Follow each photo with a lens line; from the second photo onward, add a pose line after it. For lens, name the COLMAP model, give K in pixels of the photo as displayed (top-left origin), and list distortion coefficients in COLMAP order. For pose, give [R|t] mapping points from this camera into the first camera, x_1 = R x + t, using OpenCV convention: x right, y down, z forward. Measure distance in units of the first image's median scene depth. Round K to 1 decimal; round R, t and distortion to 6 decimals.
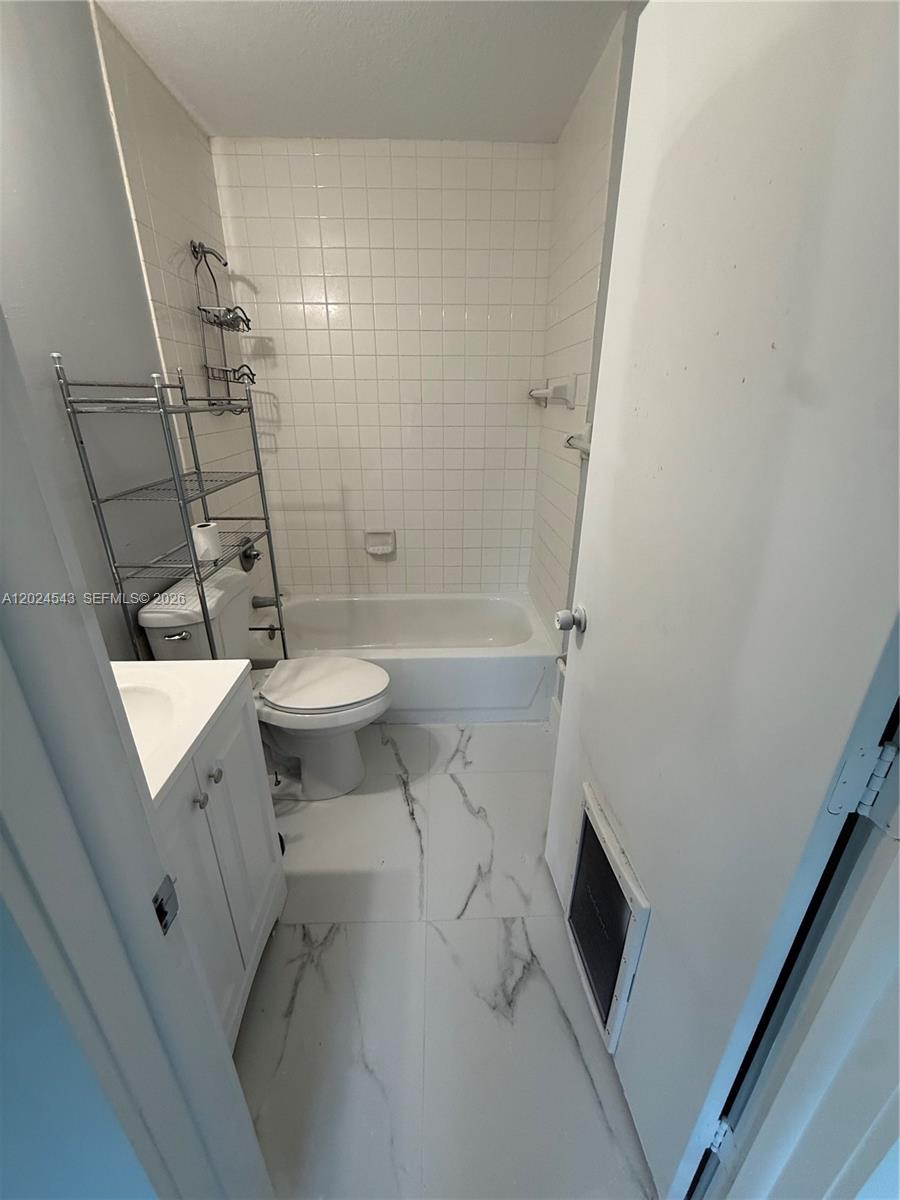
lens RADIAL K [[479.0, 0, 450.9], [0, 479.0, 598.3], [0, 0, 1]] dist [-0.000660, 0.000027]
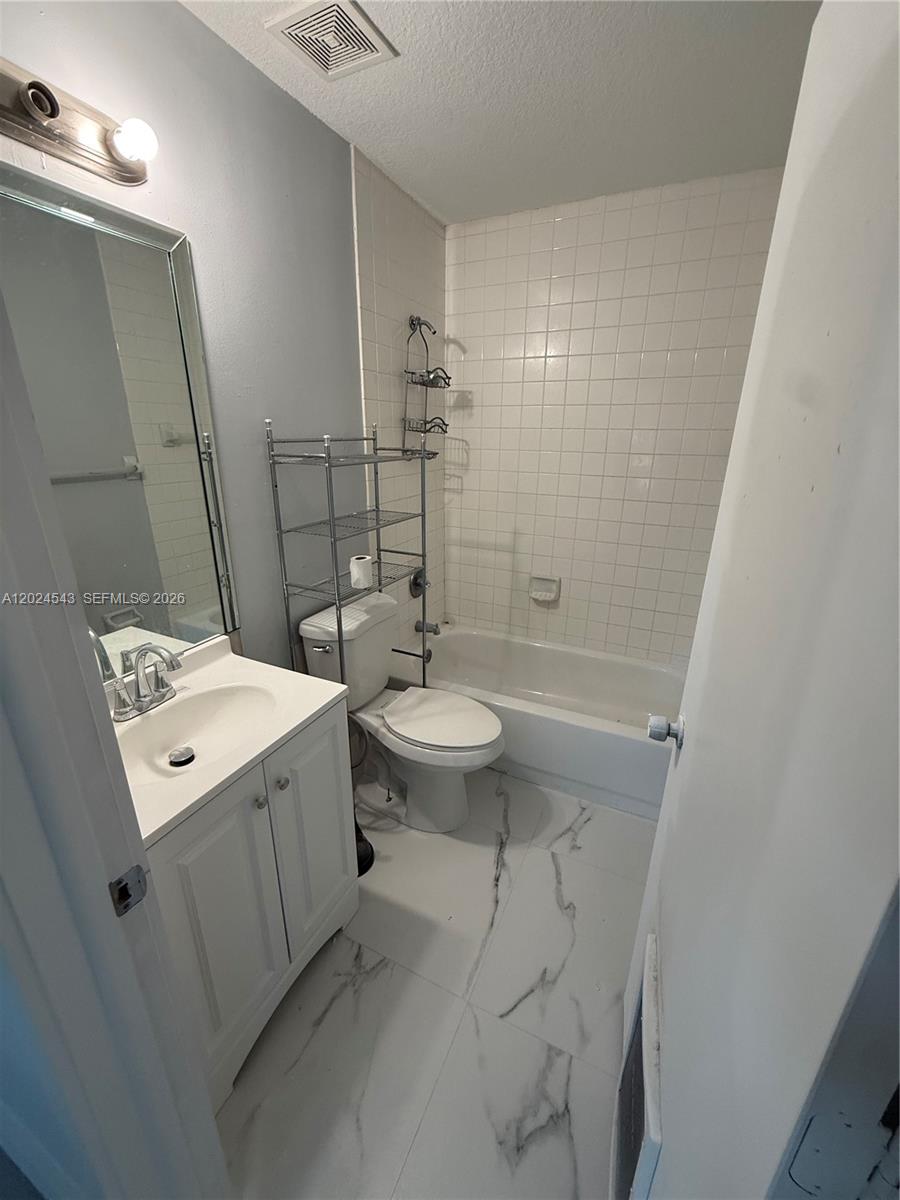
lens RADIAL K [[479.0, 0, 451.4], [0, 479.0, 598.2], [0, 0, 1]] dist [-0.000660, 0.000027]
pose [[0.890697, 0.155898, -0.427031, 0.157997], [-0.182343, 0.983001, -0.021461, -0.061706], [0.416426, 0.096981, 0.903982, 0.050339]]
